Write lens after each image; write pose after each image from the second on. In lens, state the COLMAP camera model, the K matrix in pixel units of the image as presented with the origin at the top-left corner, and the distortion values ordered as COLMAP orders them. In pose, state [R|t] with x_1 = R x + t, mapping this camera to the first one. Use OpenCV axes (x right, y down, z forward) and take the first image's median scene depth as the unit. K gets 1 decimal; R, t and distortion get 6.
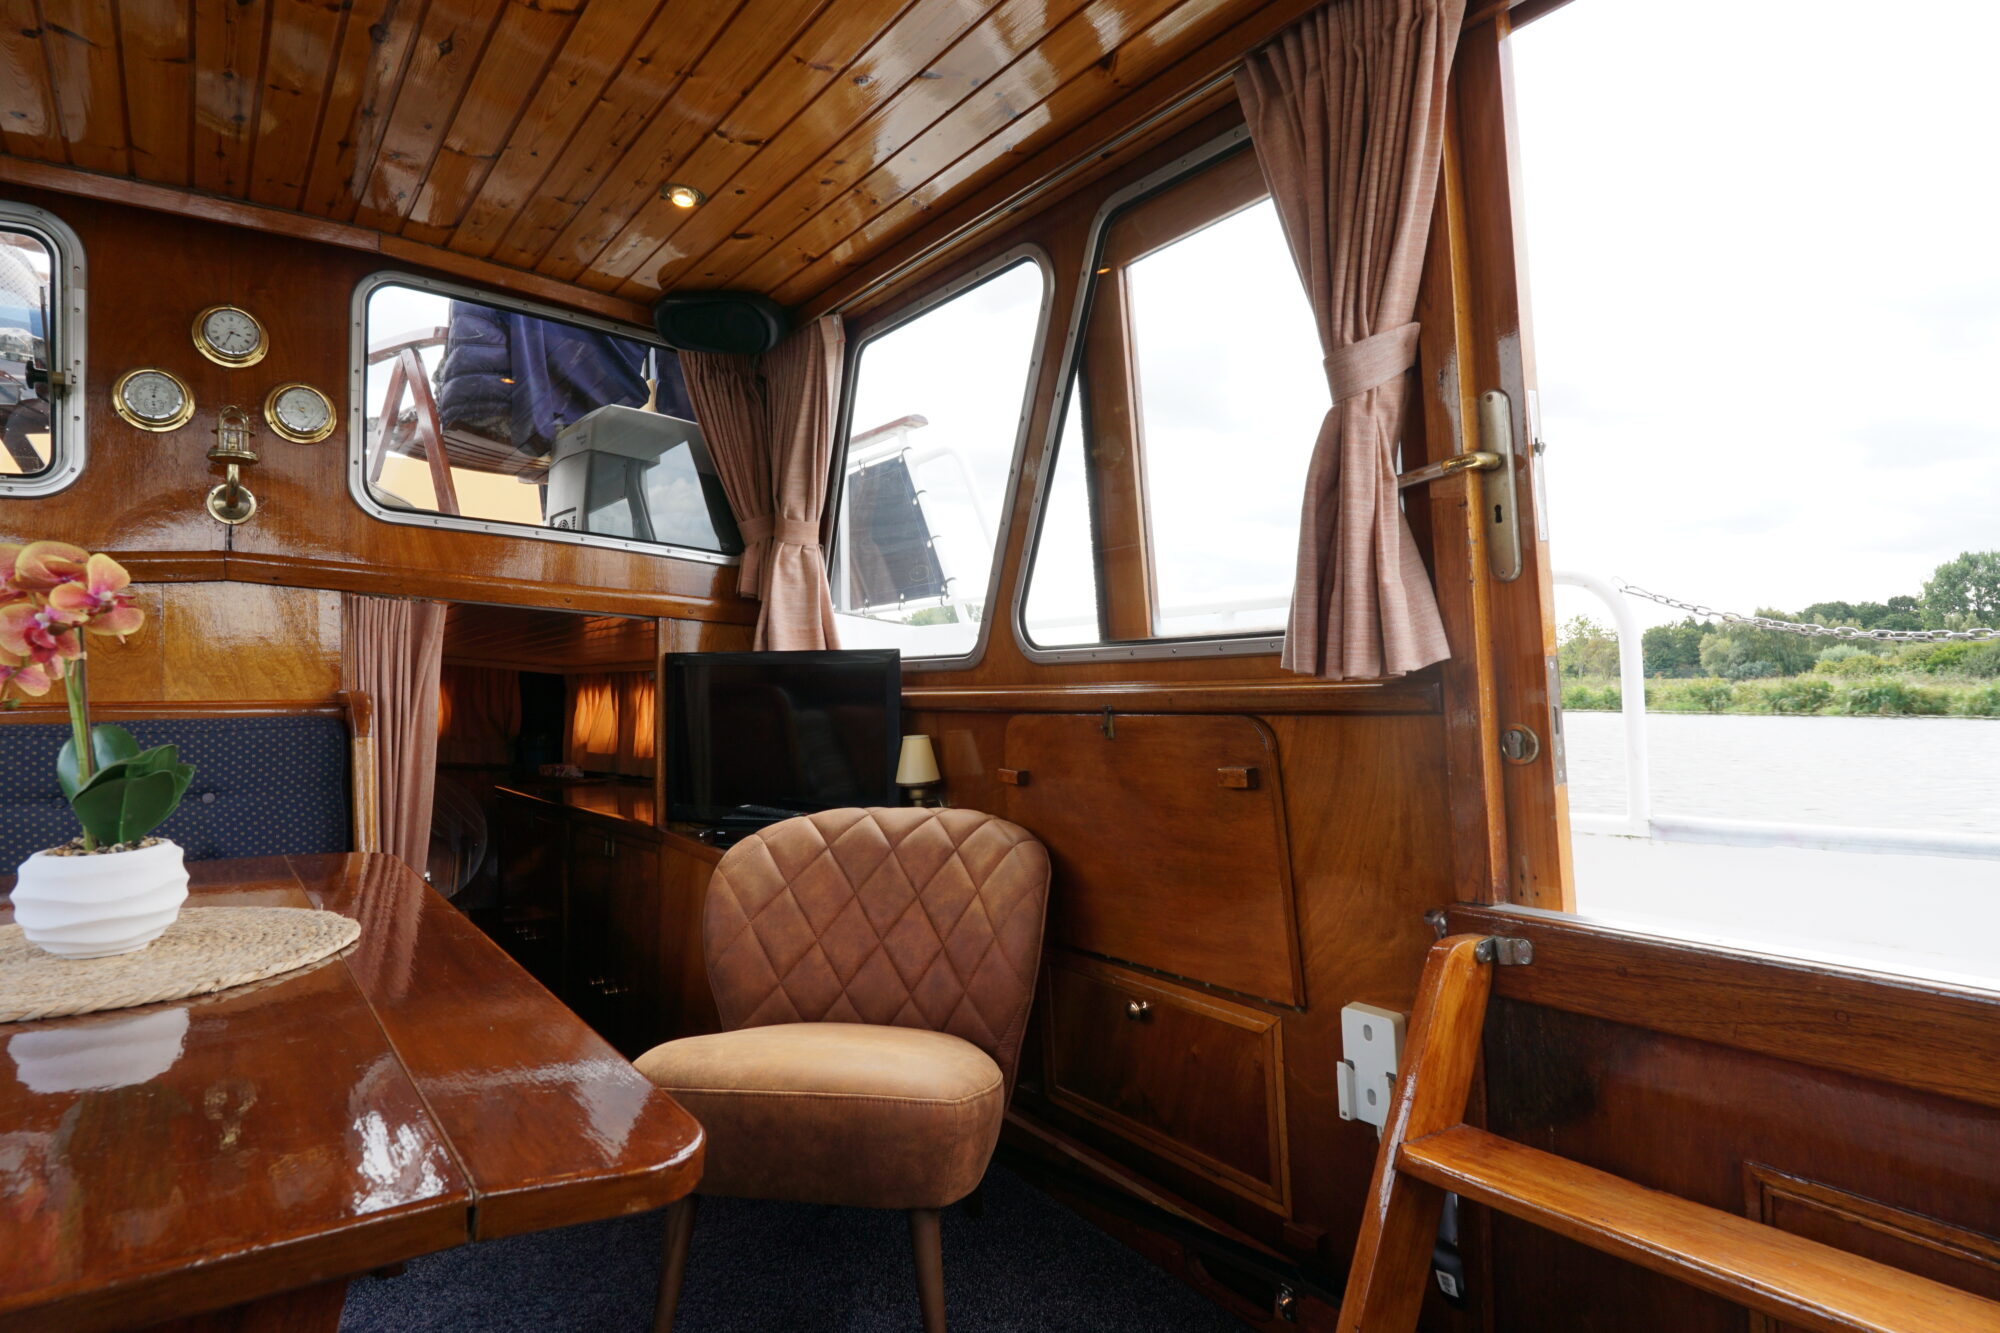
lens RADIAL K [[1135.3, 0, 1000.0], [0, 1135.3, 666.5], [0, 0, 1]] dist [-0.006089, 0.001135]
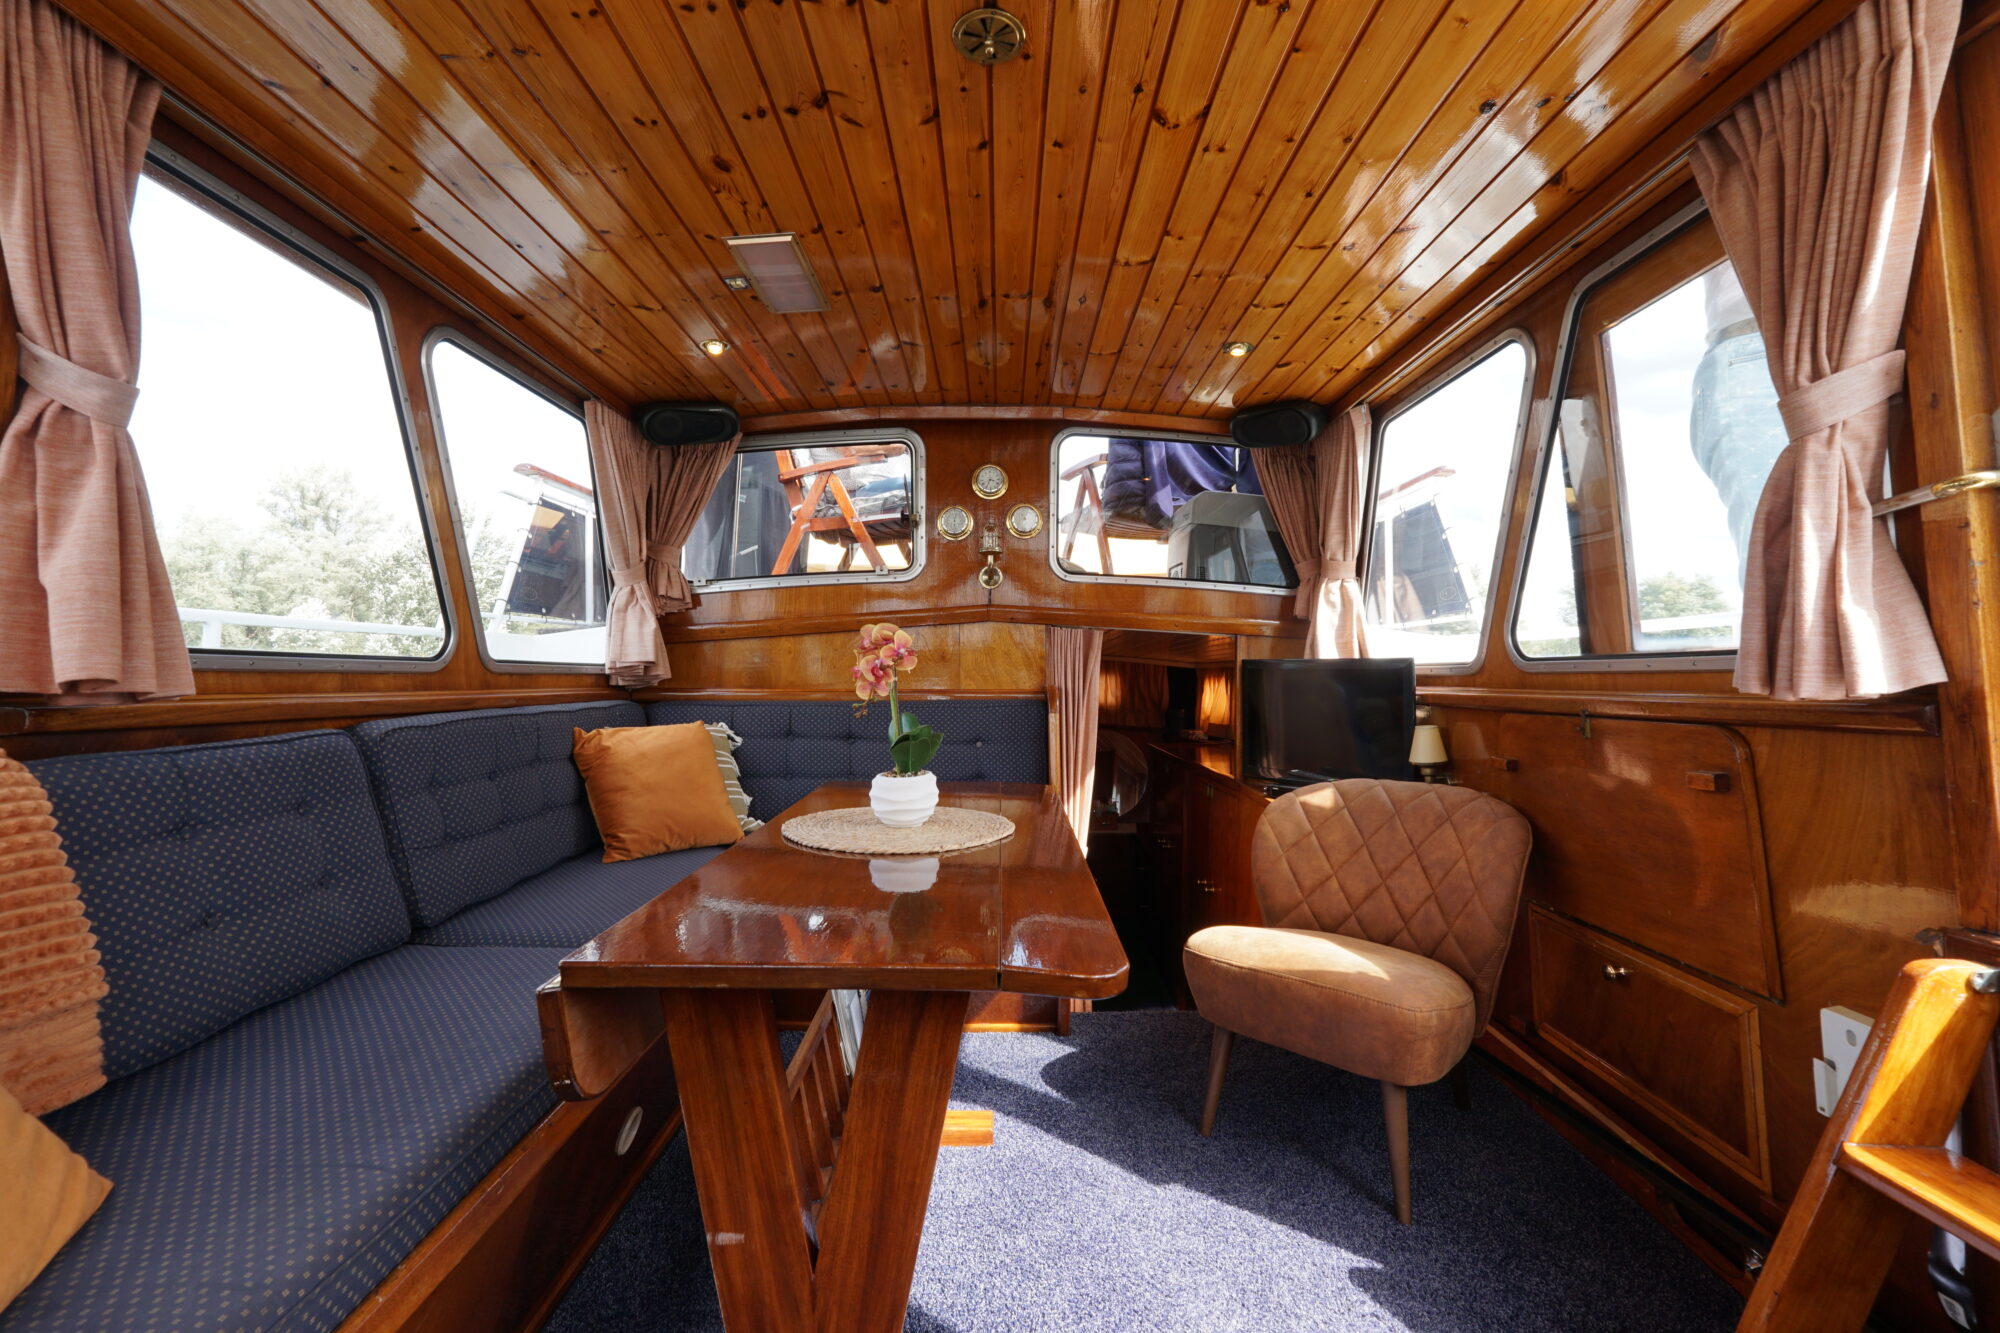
lens RADIAL K [[840.1, 0, 997.4], [0, 840.1, 664.1], [0, 0, 1]] dist [-0.020508, 0.008020]
pose [[0.809883, 0.001314, -0.586590, 0.121597], [0.004194, 0.999959, 0.008030, -0.025783], [0.586576, -0.008963, 0.809844, -0.063594]]
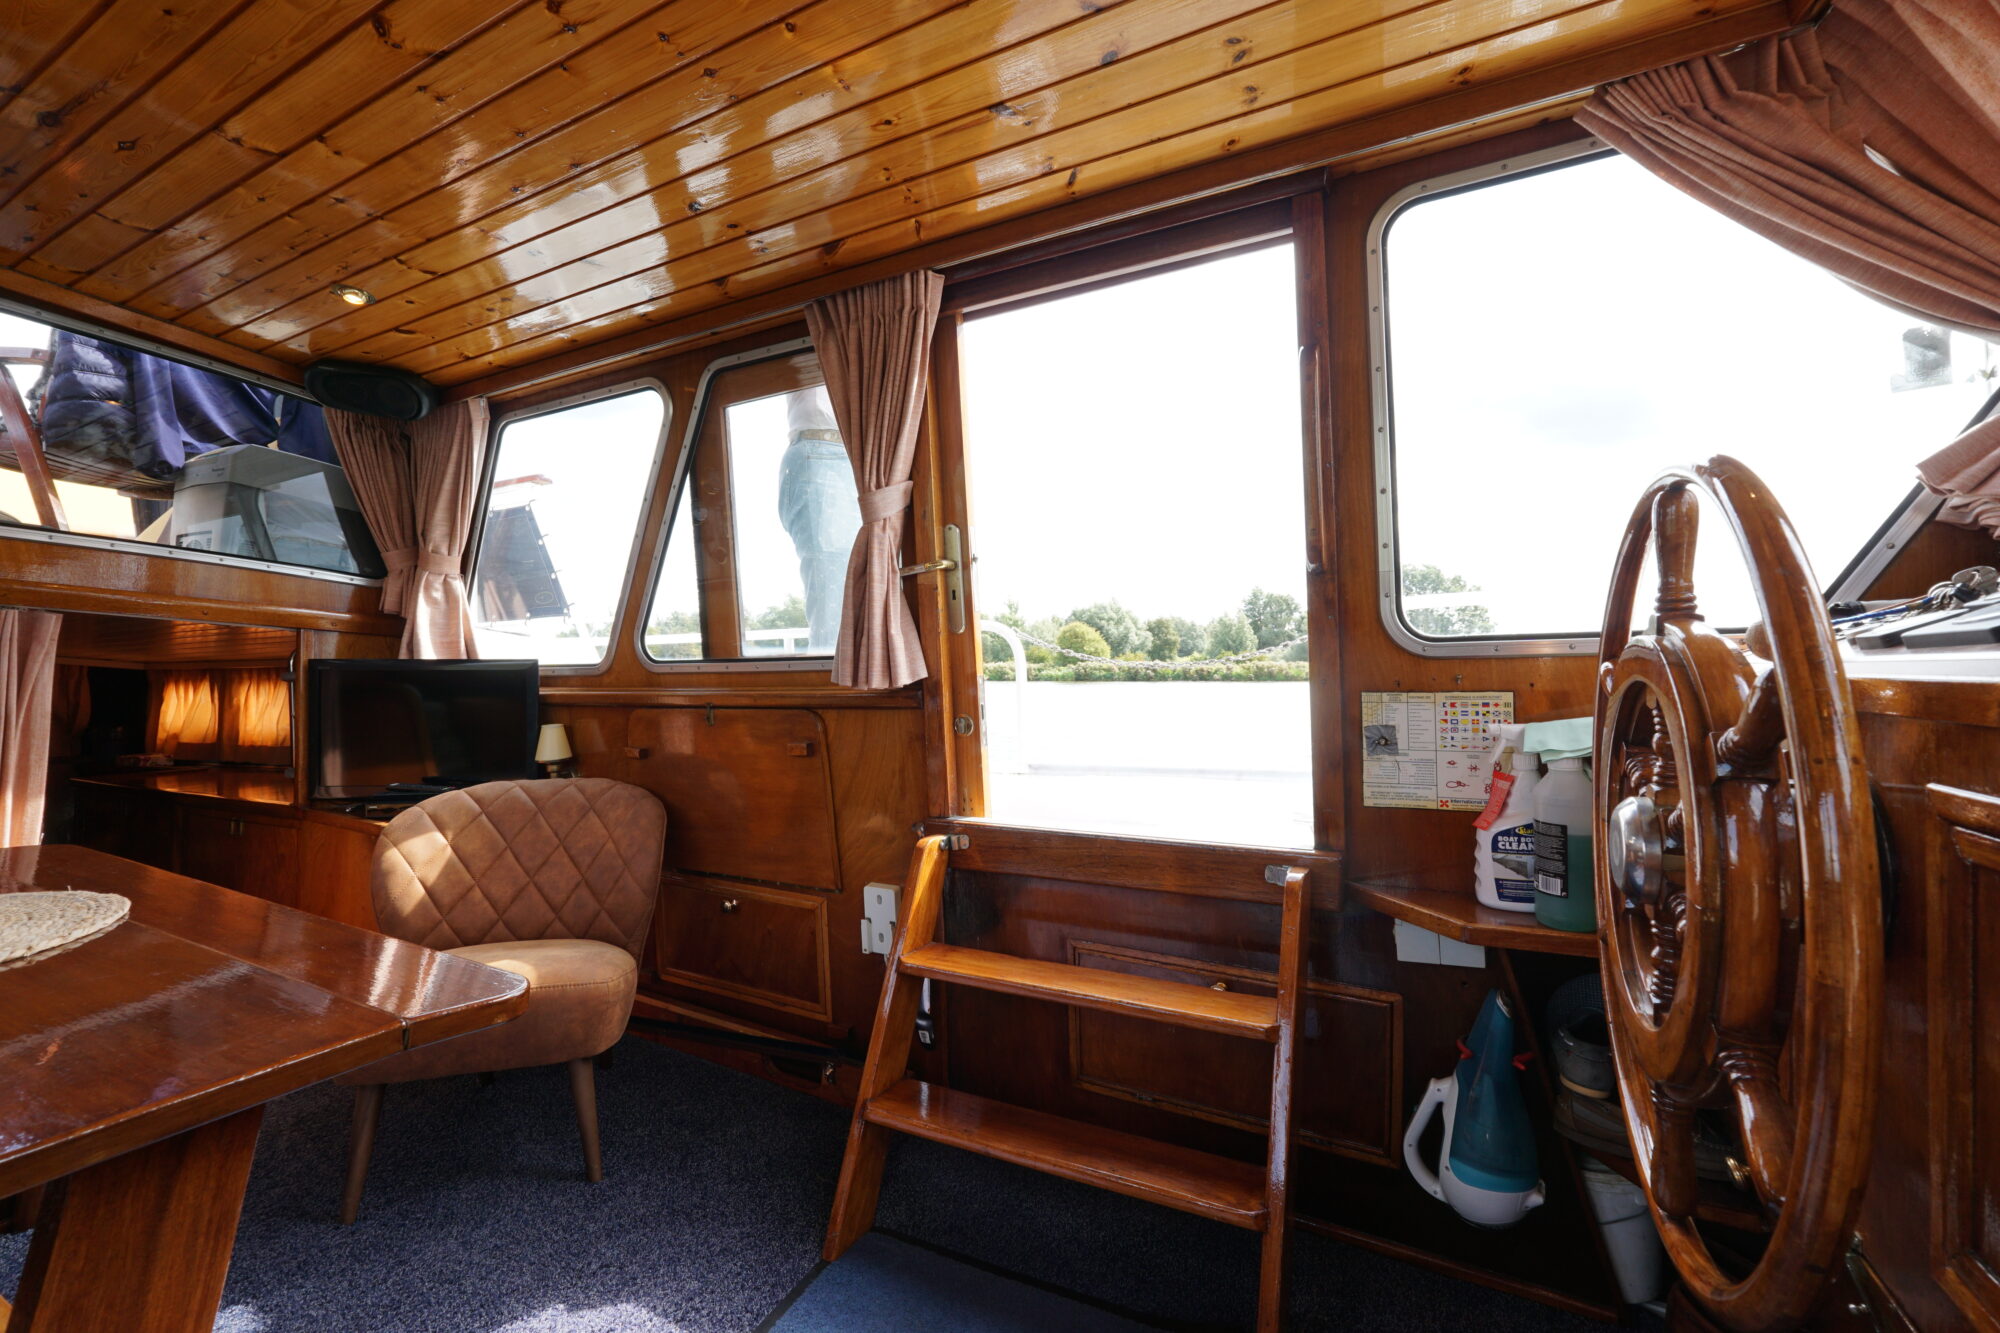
lens RADIAL K [[840.1, 0, 997.4], [0, 840.1, 664.1], [0, 0, 1]] dist [-0.020508, 0.008020]
pose [[0.892208, 0.006307, 0.451580, -0.071512], [-0.009124, 0.999950, 0.004061, -0.026792], [-0.451532, -0.007743, 0.892221, -0.158014]]
